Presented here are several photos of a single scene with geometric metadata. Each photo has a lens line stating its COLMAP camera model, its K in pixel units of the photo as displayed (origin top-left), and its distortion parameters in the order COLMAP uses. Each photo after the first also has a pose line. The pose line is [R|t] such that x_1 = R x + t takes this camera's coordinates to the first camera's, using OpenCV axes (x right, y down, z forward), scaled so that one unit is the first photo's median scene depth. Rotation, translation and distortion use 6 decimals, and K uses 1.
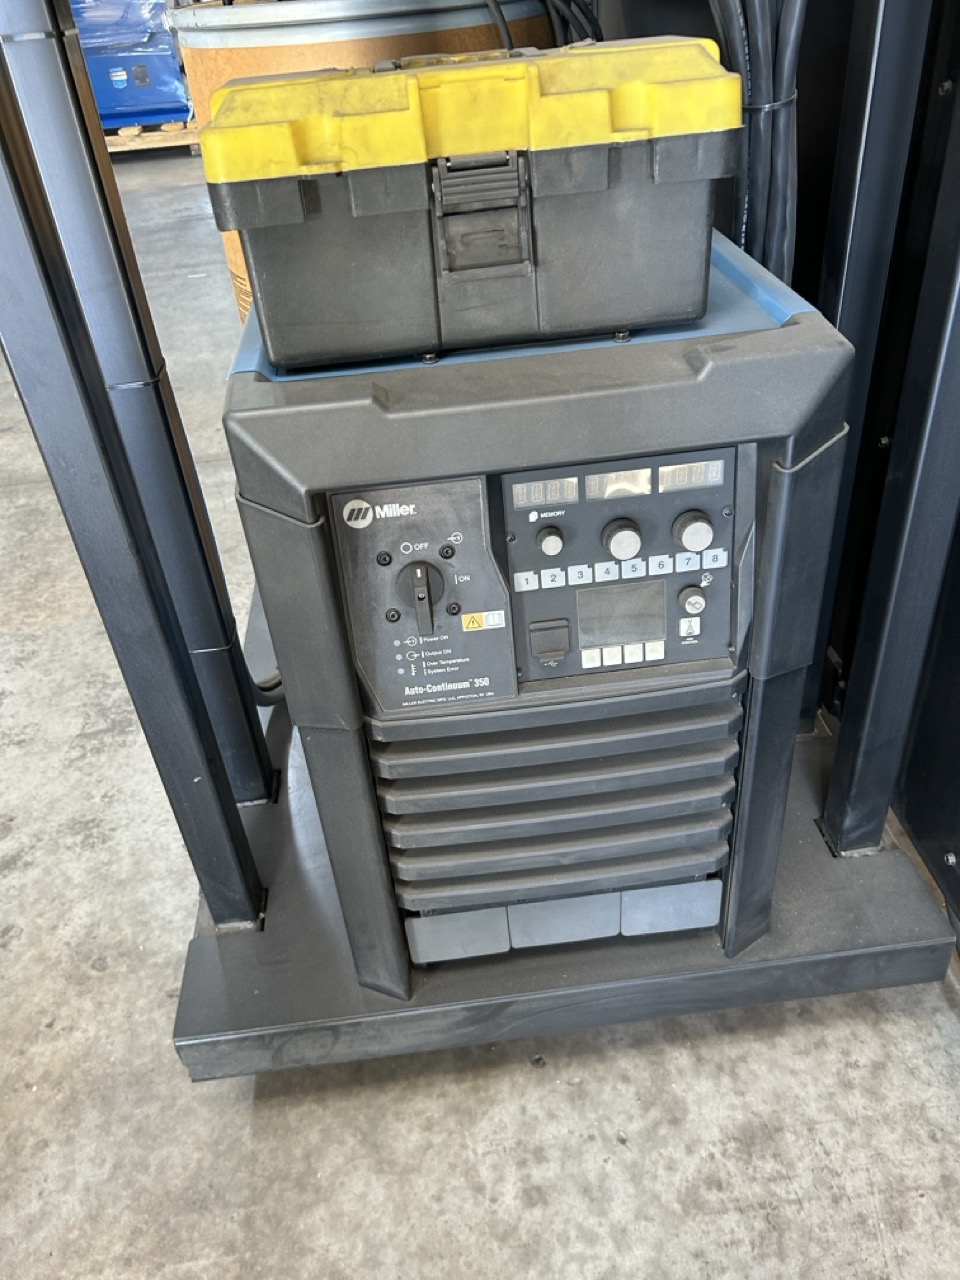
lens RADIAL K [[964.0, 0, 480.0], [0, 964.0, 640.0], [0, 0, 1]] dist [0.043624, -0.059138]
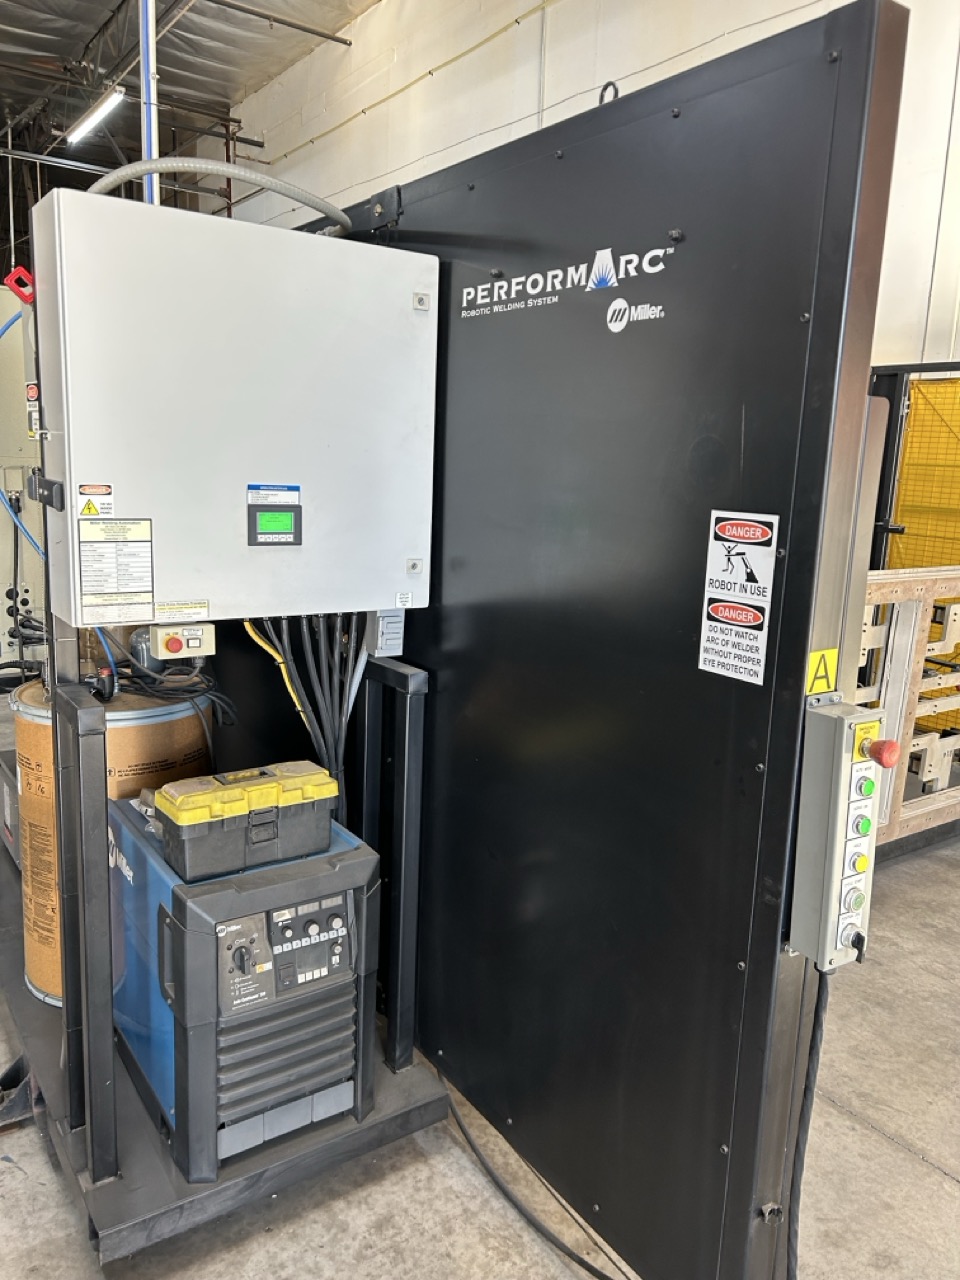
lens RADIAL K [[964.0, 0, 480.0], [0, 964.0, 640.0], [0, 0, 1]] dist [0.043624, -0.059138]
pose [[0.865194, 0.016282, 0.501173, -0.786197], [0.197701, 0.907434, -0.370780, 0.253703], [-0.460818, 0.419879, 0.781887, -1.636211]]
